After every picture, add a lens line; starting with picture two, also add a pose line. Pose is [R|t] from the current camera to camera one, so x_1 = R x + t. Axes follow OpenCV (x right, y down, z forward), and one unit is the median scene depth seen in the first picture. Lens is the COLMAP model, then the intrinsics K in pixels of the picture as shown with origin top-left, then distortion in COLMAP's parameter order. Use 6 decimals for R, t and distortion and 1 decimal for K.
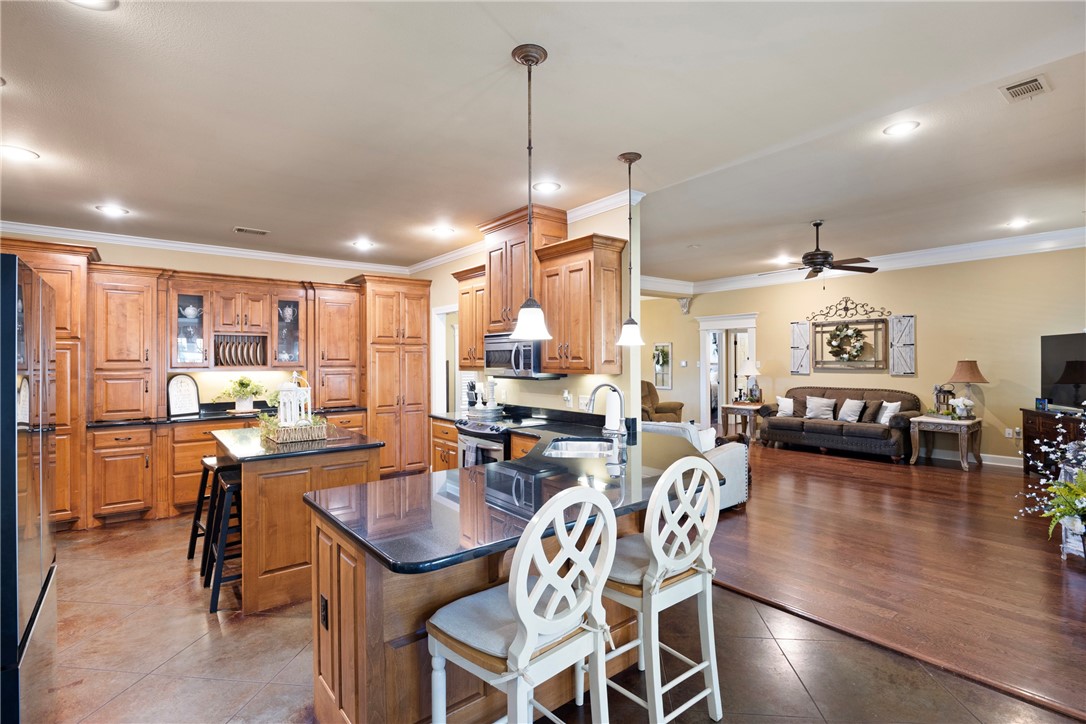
lens RADIAL K [[509.2, 0, 547.6], [0, 509.2, 356.7], [0, 0, 1]] dist [-0.013405, 0.000004]
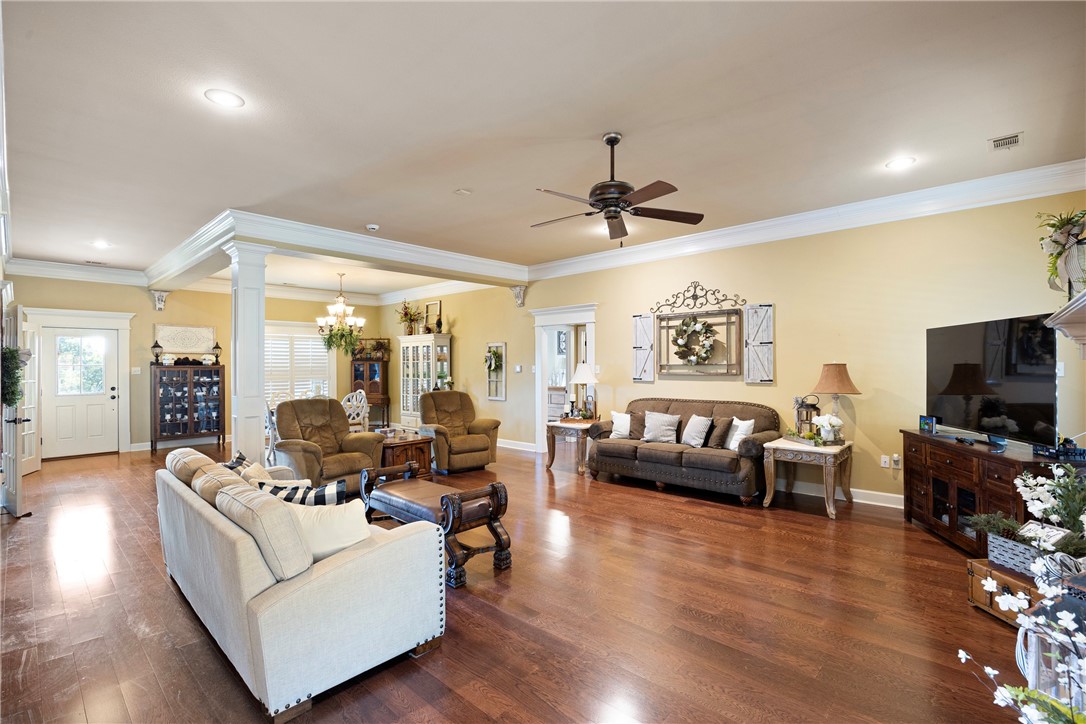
lens RADIAL K [[494.9, 0, 552.5], [0, 494.9, 363.4], [0, 0, 1]] dist [-0.016697, 0.000791]
pose [[0.986756, -0.000607, 0.162208, 0.266794], [0.000211, 0.999997, 0.002454, 0.004769], [-0.162209, -0.002387, 0.986754, 0.309327]]
